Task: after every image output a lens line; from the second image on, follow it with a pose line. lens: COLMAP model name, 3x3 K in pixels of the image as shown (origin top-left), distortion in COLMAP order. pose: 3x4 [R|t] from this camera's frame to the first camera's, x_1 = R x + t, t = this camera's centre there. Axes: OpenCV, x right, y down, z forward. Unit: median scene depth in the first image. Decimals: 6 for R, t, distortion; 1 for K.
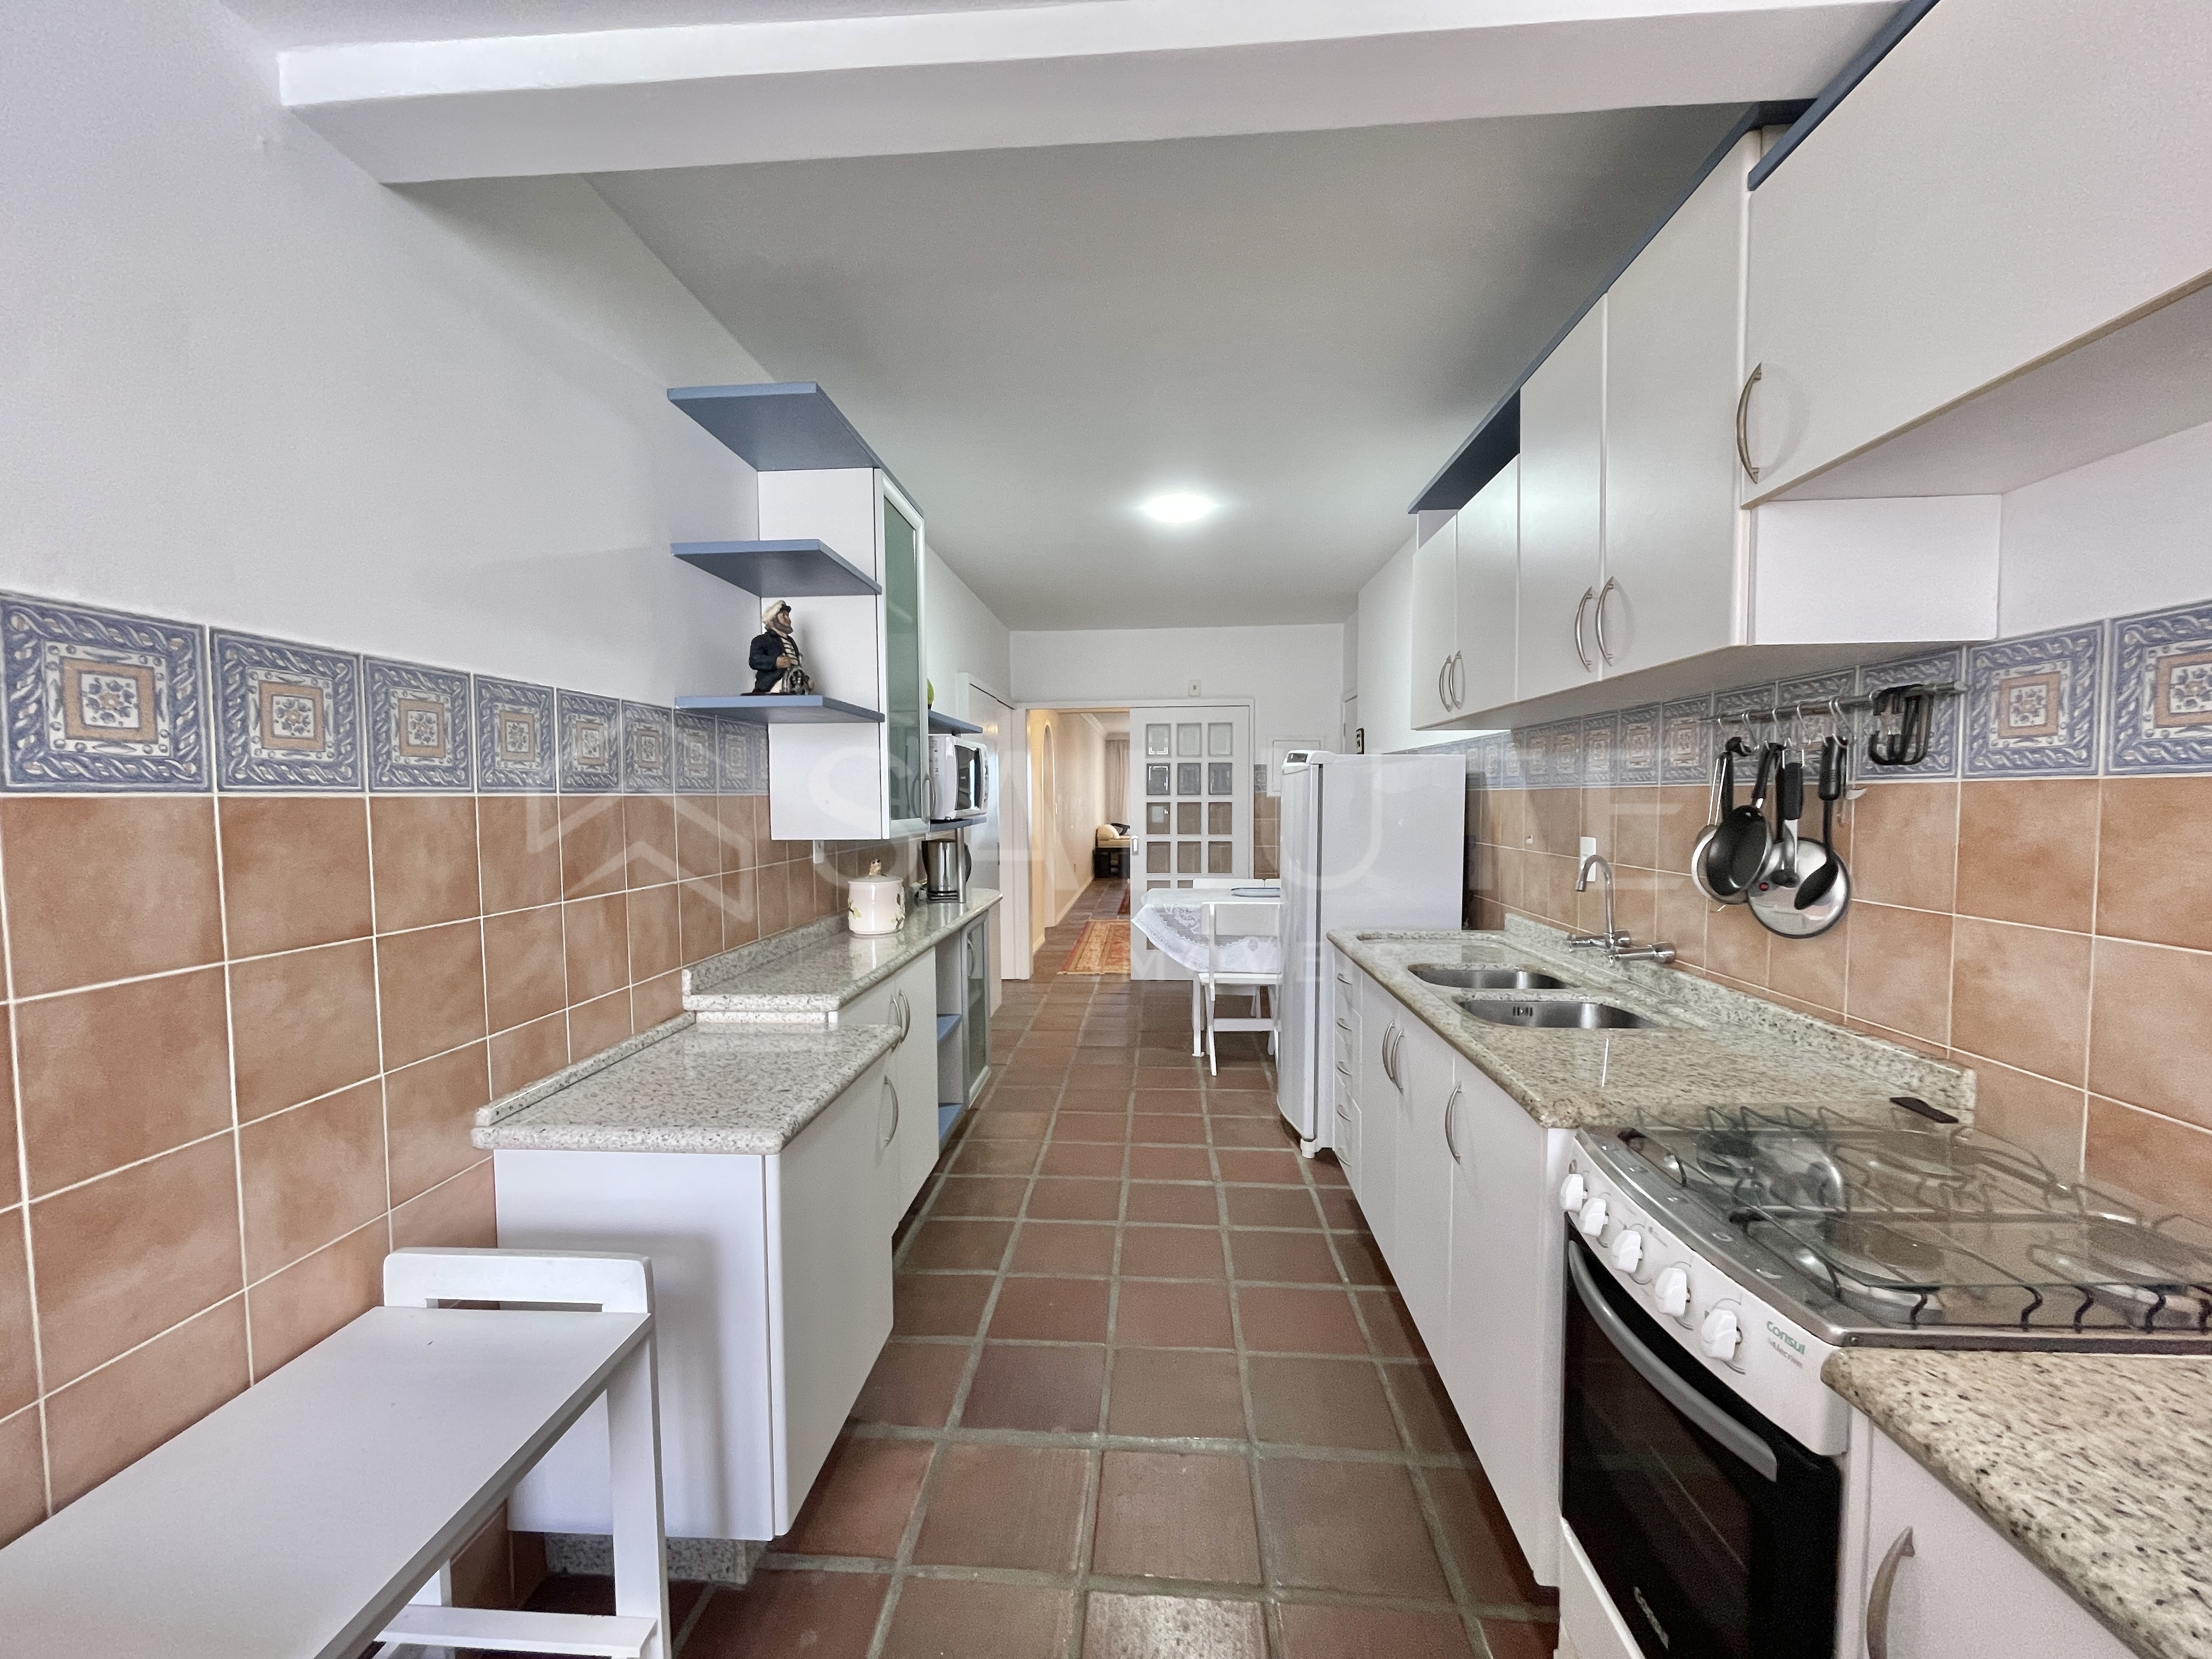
lens RADIAL K [[892.7, 0, 1099.8], [0, 892.7, 837.7], [0, 0, 1]] dist [0.002778, -0.000375]
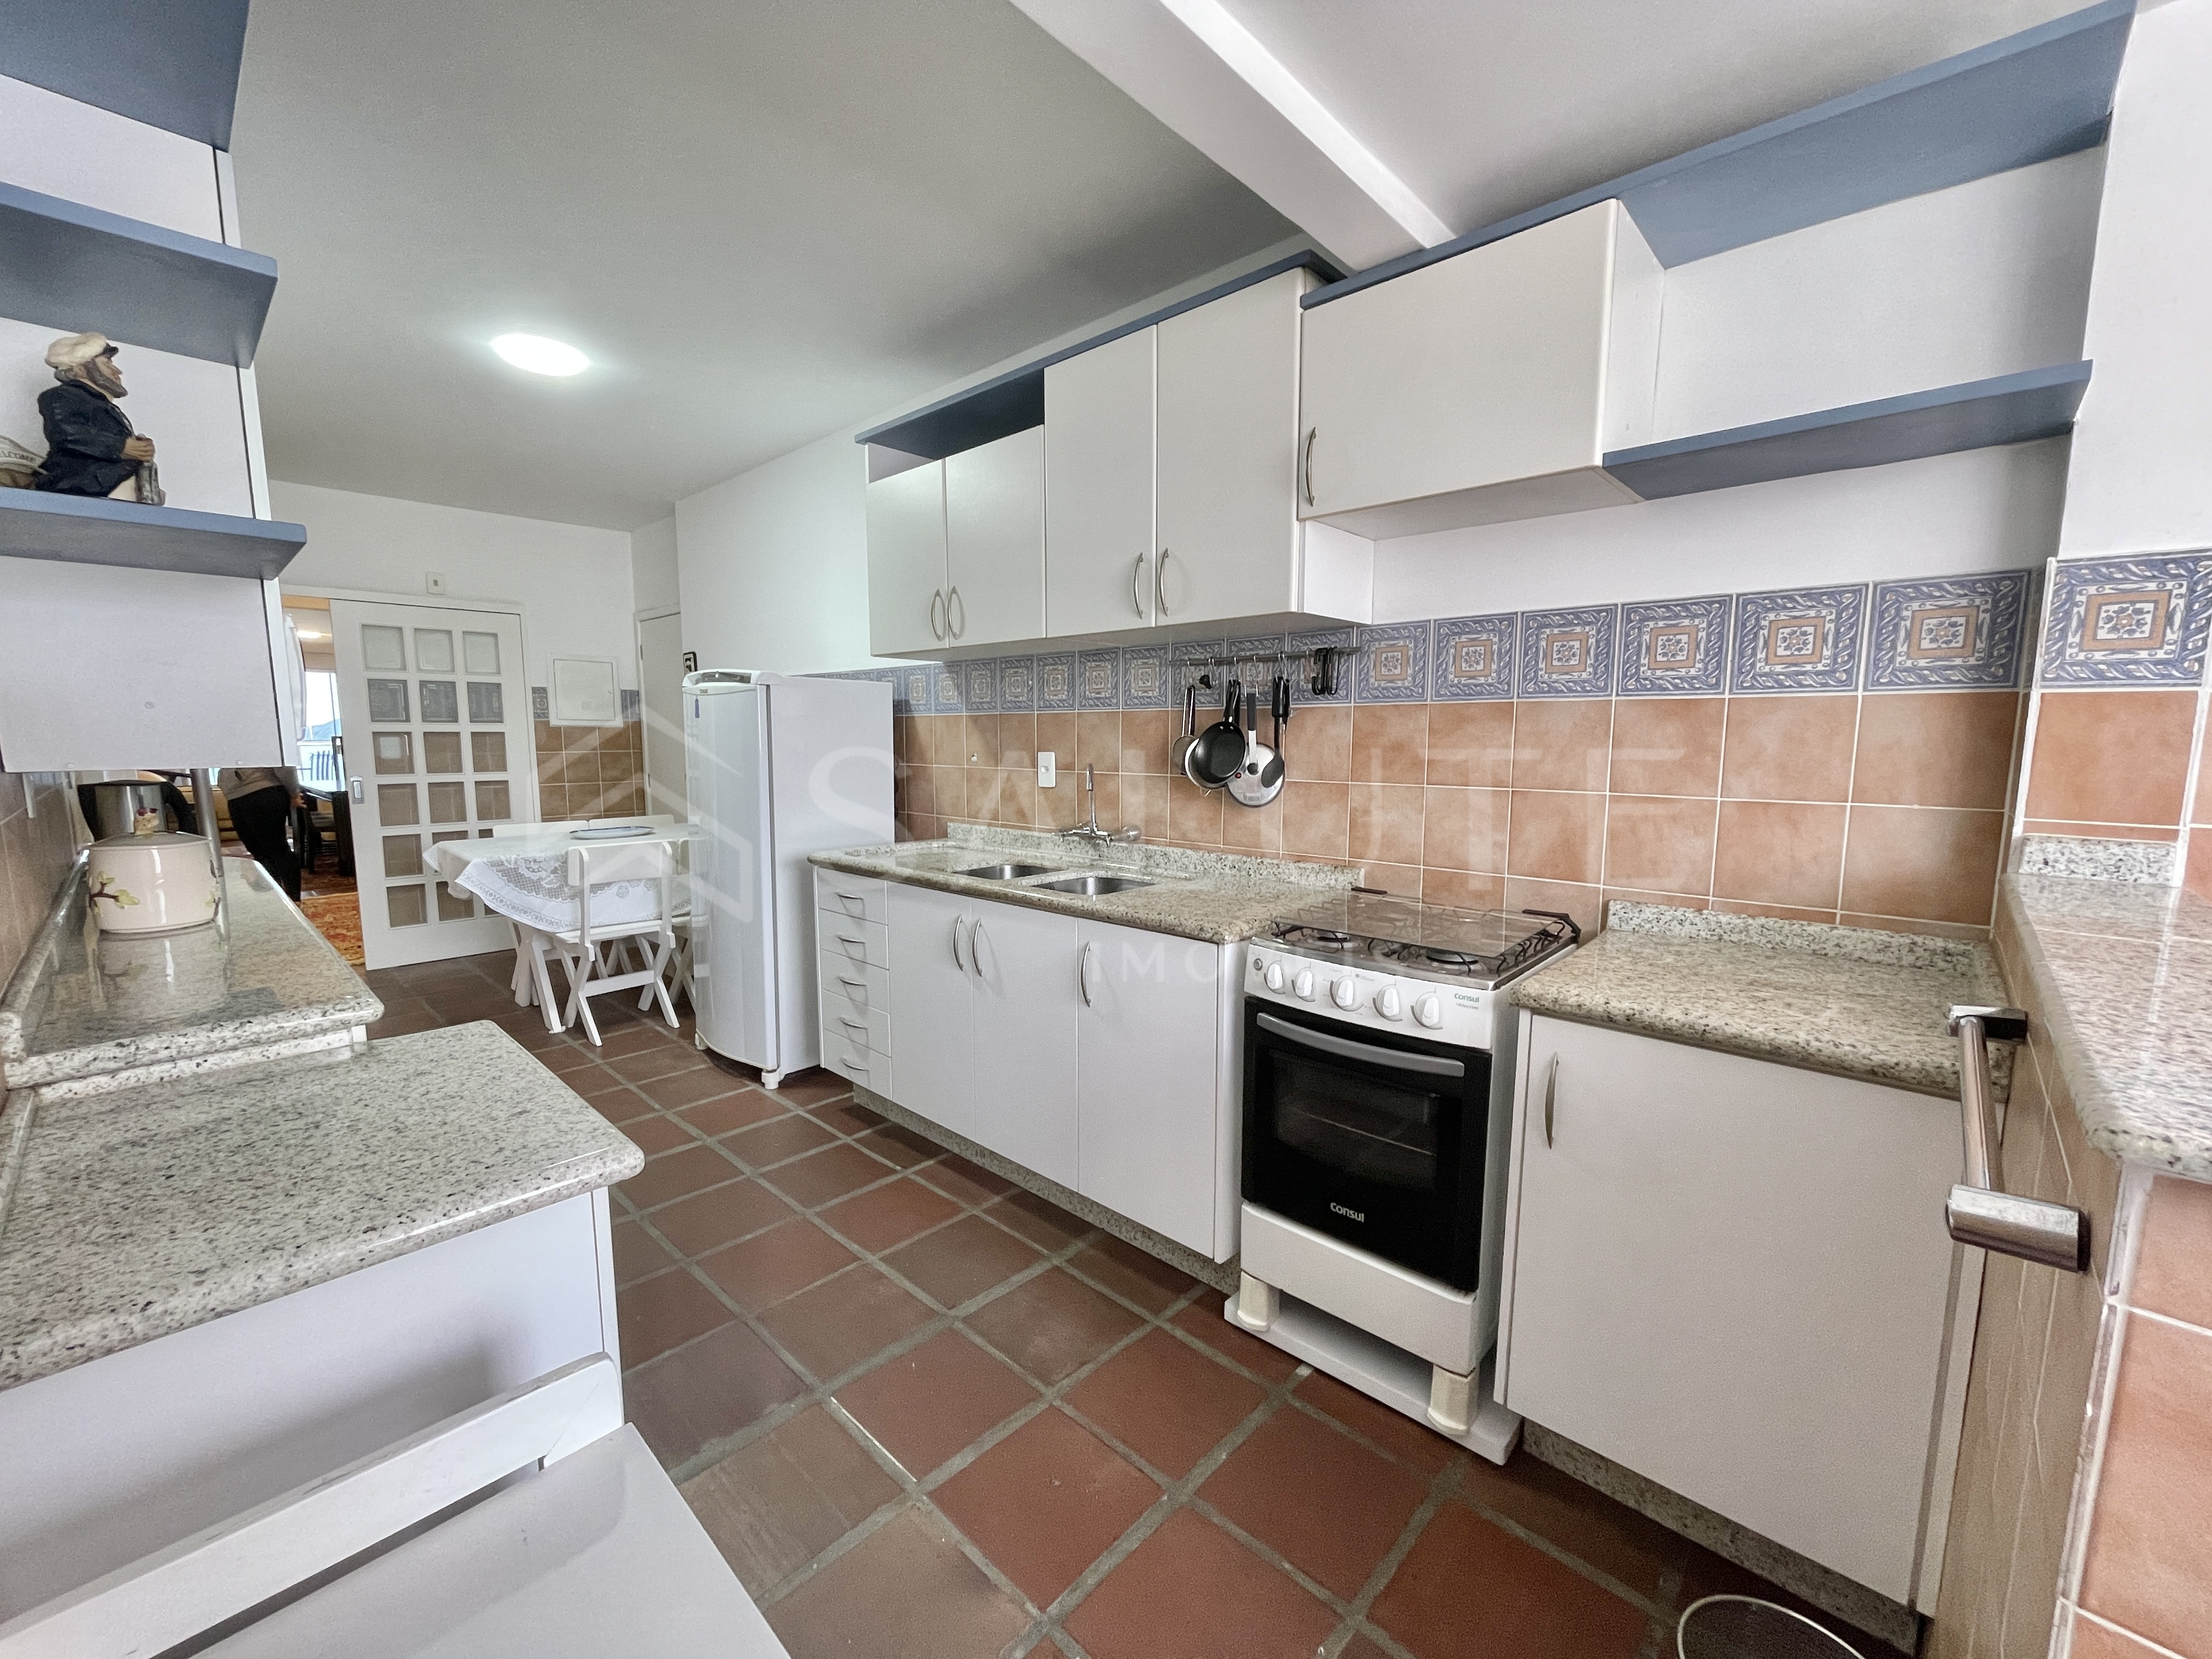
lens RADIAL K [[892.7, 0, 1100.5], [0, 892.7, 834.9], [0, 0, 1]] dist [0.002778, -0.000375]
pose [[0.635589, -0.081085, 0.767758, -0.479667], [0.031870, 0.996377, 0.078846, 0.024271], [-0.771369, -0.025646, 0.635871, 0.184207]]
